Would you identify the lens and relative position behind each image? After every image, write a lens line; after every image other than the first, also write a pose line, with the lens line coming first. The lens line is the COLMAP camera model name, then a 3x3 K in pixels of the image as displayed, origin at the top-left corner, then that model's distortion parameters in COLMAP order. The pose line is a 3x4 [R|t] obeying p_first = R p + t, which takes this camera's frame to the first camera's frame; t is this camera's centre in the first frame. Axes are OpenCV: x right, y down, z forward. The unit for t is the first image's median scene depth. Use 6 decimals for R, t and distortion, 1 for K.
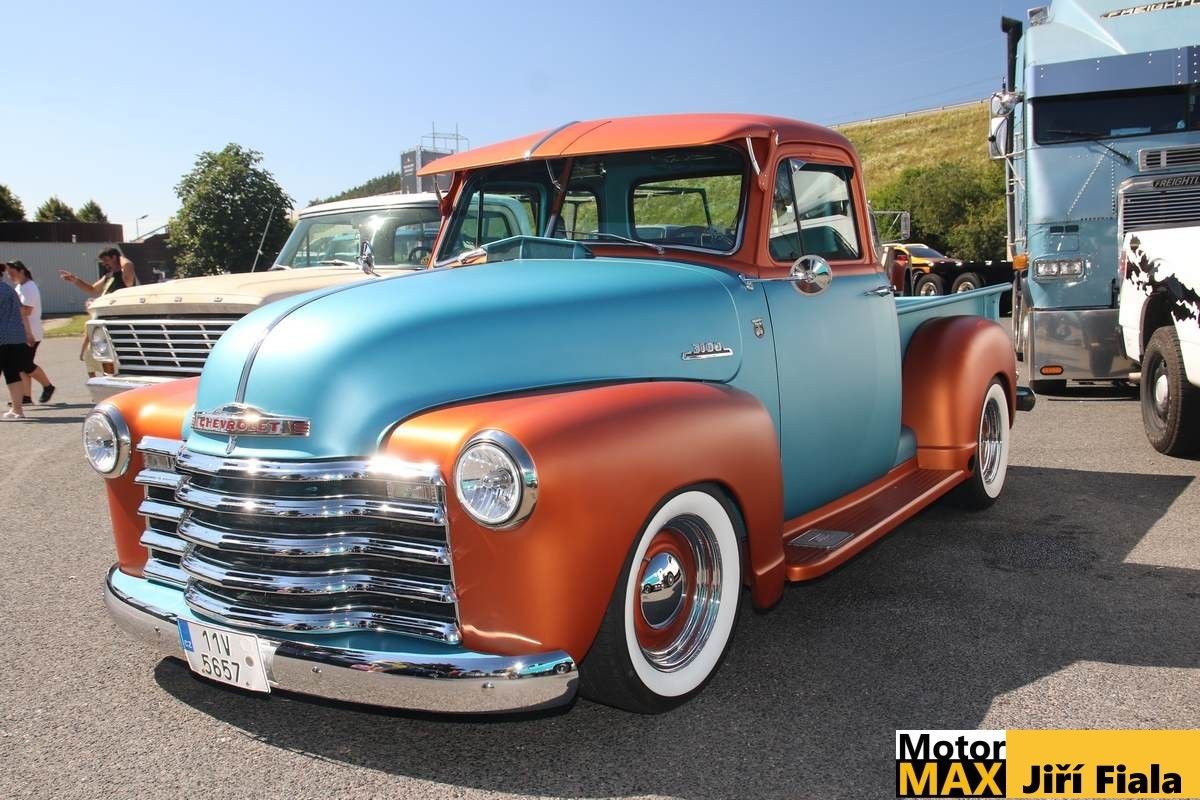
lens RADIAL K [[1209.3, 0, 600.0], [0, 1209.3, 400.0], [0, 0, 1]] dist [-0.040225, 0.257498]
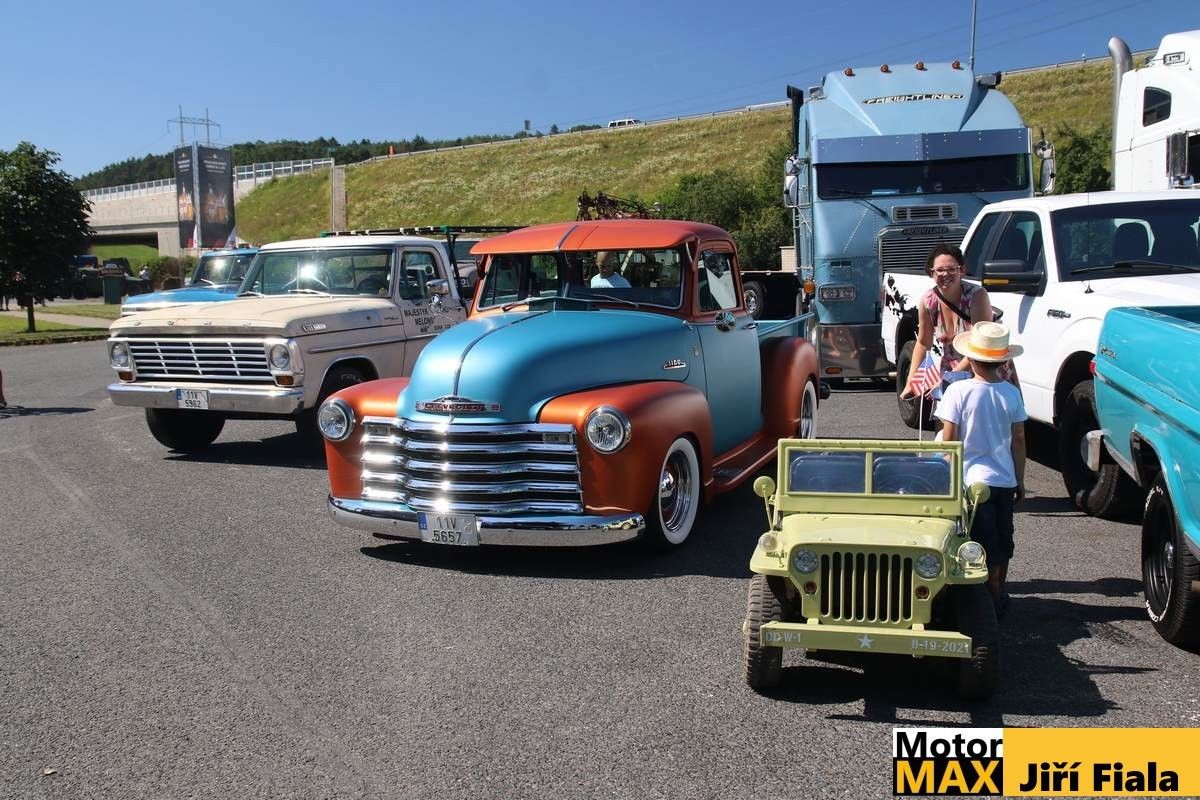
lens RADIAL K [[1285.4, 0, 600.0], [0, 1285.4, 400.0], [0, 0, 1]] dist [-0.001525, 0.398657]
pose [[0.981156, -0.014091, 0.192705, -0.148215], [0.014328, 0.999897, 0.000163, 0.004182], [-0.192687, 0.002601, 0.981257, -0.329548]]
